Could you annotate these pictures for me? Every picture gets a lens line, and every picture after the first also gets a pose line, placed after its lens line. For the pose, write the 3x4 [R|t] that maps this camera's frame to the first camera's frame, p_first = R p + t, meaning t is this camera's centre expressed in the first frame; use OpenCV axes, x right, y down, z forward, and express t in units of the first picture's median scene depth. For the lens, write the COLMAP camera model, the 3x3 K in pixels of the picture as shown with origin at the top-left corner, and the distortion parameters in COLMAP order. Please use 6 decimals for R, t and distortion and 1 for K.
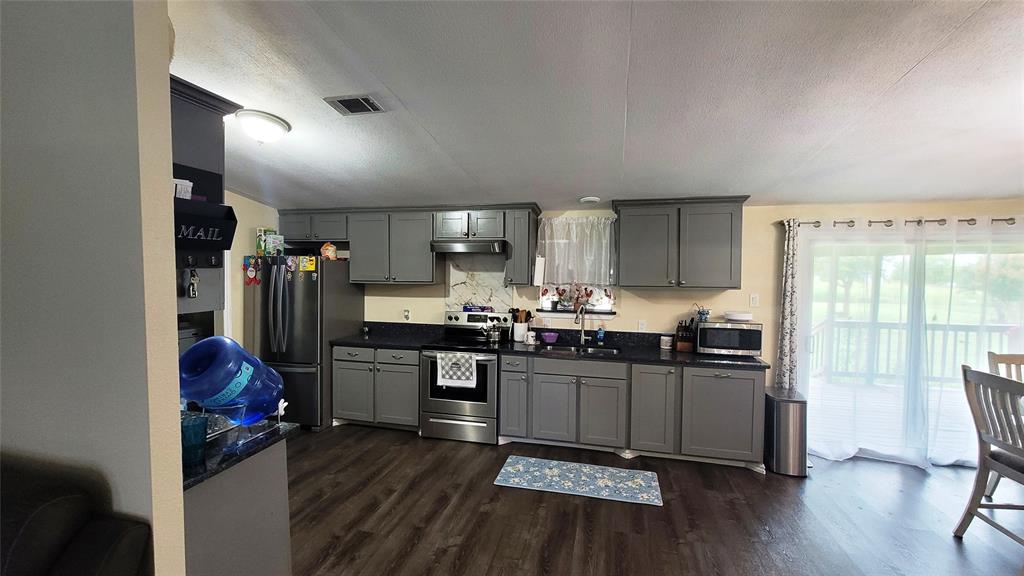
lens RADIAL K [[417.6, 0, 512.0], [0, 417.6, 288.0], [0, 0, 1]] dist [-0.000008, 0.000411]
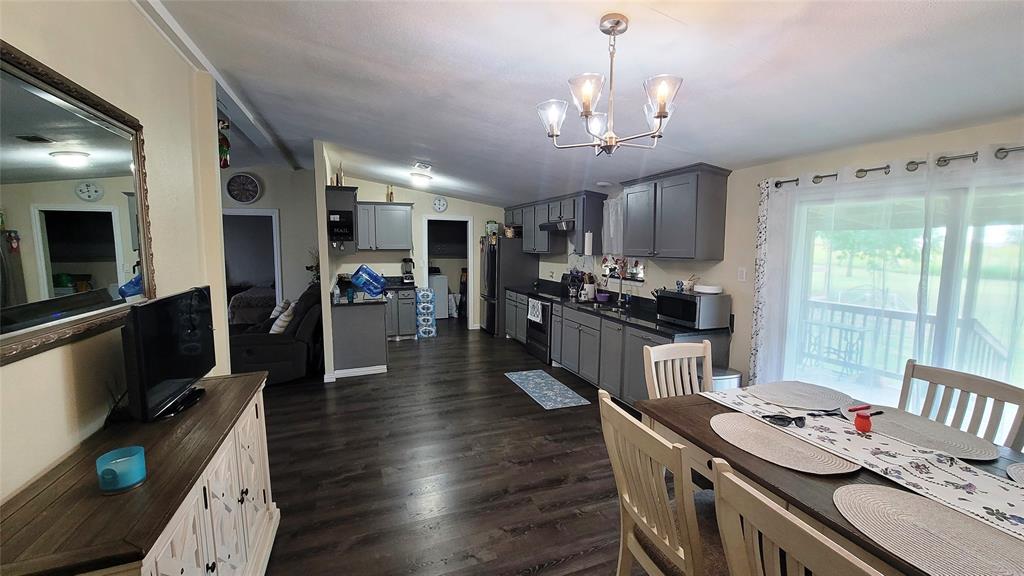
lens RADIAL K [[417.6, 0, 512.0], [0, 417.6, 288.0], [0, 0, 1]] dist [-0.000008, 0.000411]
pose [[0.563215, 0.078729, -0.822551, 1.096386], [-0.038469, 0.996870, 0.069073, 0.018548], [0.825414, -0.007261, 0.564481, 0.091346]]
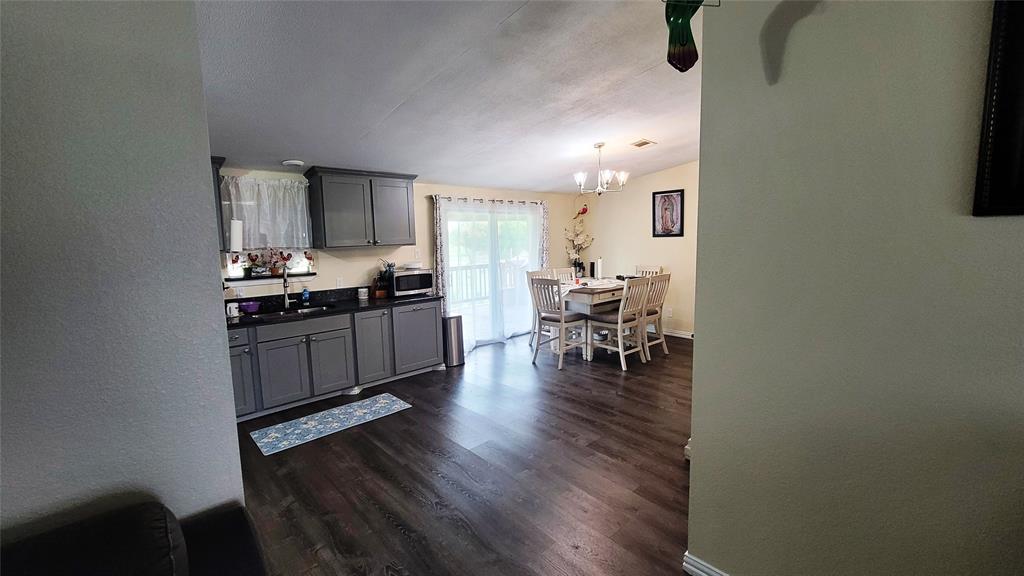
lens RADIAL K [[417.6, 0, 512.0], [0, 417.6, 288.0], [0, 0, 1]] dist [-0.000008, 0.000411]
pose [[0.545280, -0.126286, 0.828687, -0.412635], [0.059876, 0.991929, 0.111764, 0.008191], [-0.836113, -0.011324, 0.548440, -0.003915]]
